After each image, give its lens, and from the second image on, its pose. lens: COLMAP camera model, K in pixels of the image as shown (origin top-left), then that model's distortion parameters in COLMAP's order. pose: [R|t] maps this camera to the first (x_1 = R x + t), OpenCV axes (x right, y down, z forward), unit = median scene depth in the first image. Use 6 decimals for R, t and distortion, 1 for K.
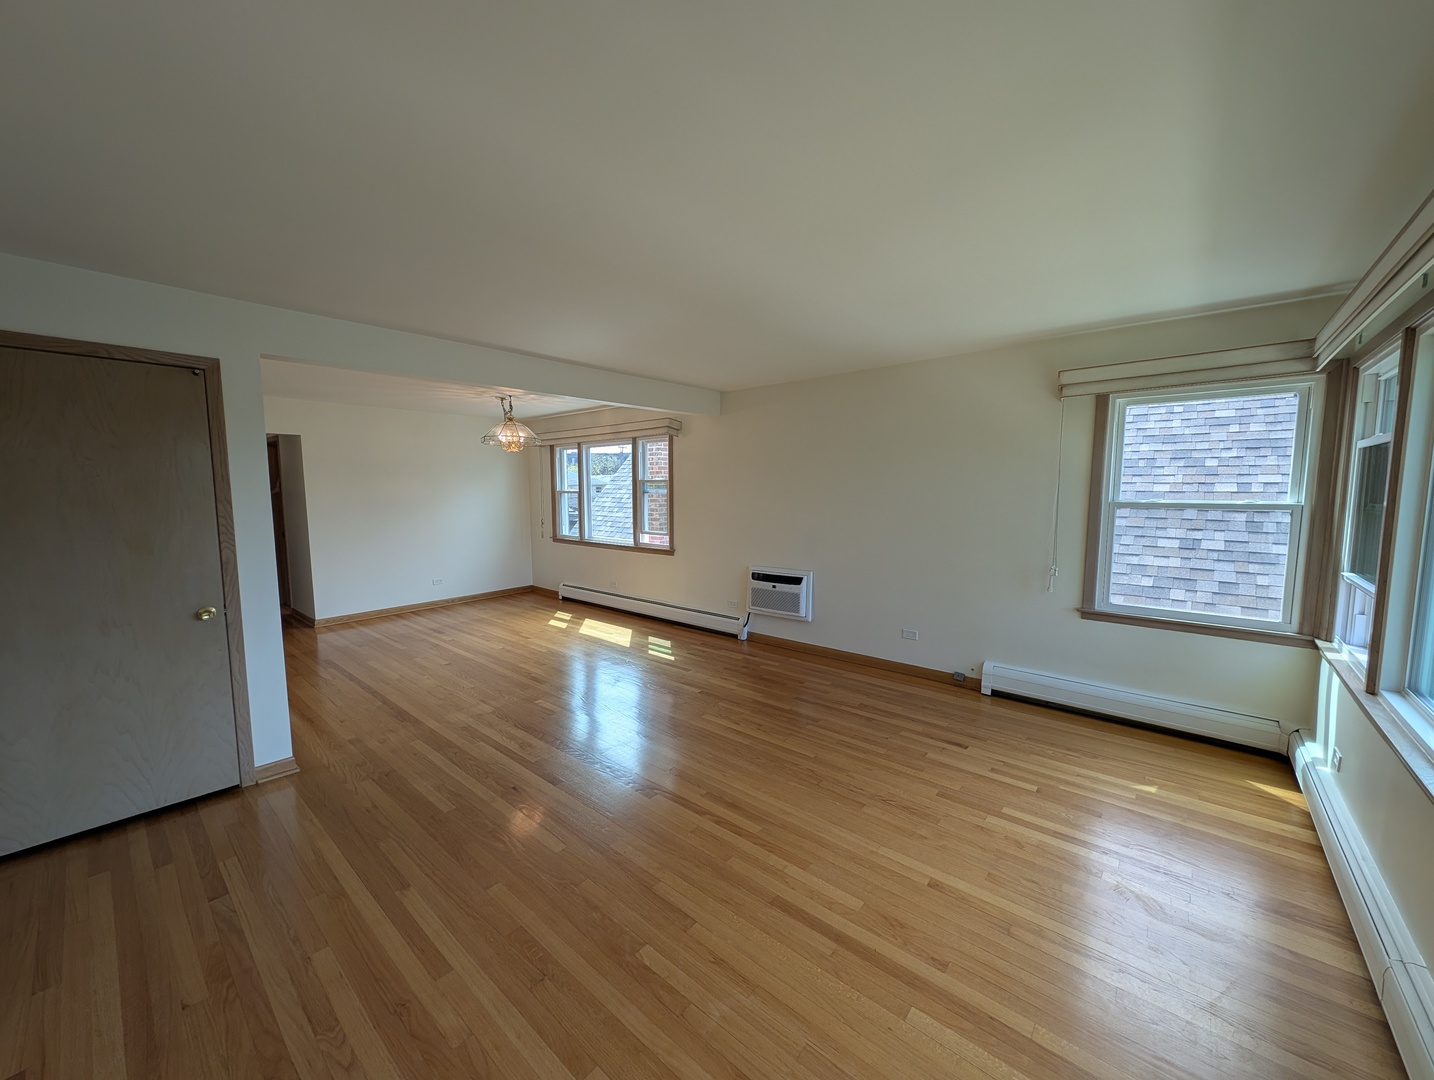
lens RADIAL K [[545.1, 0, 717.0], [0, 545.1, 540.0], [0, 0, 1]] dist [0.000189, -0.000024]
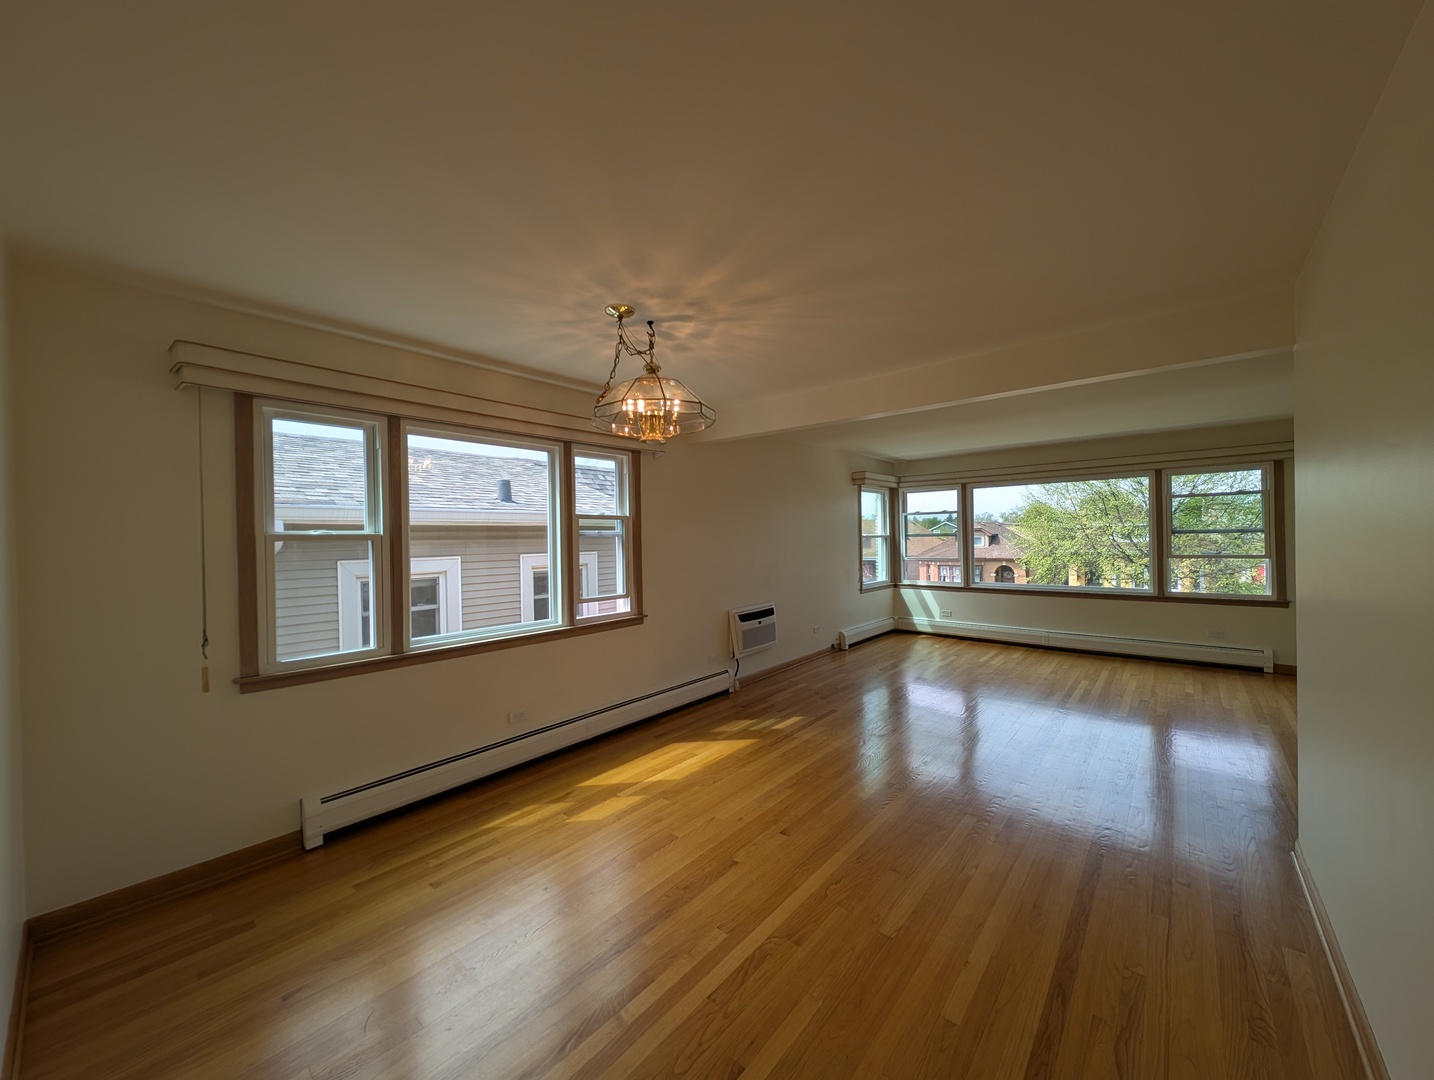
lens RADIAL K [[545.1, 0, 717.0], [0, 545.1, 540.0], [0, 0, 1]] dist [0.000189, -0.000024]
pose [[-0.008412, -0.007811, 0.999934, -0.834034], [0.107905, 0.994123, 0.008673, -0.079805], [-0.994126, 0.107971, -0.007519, 0.955897]]
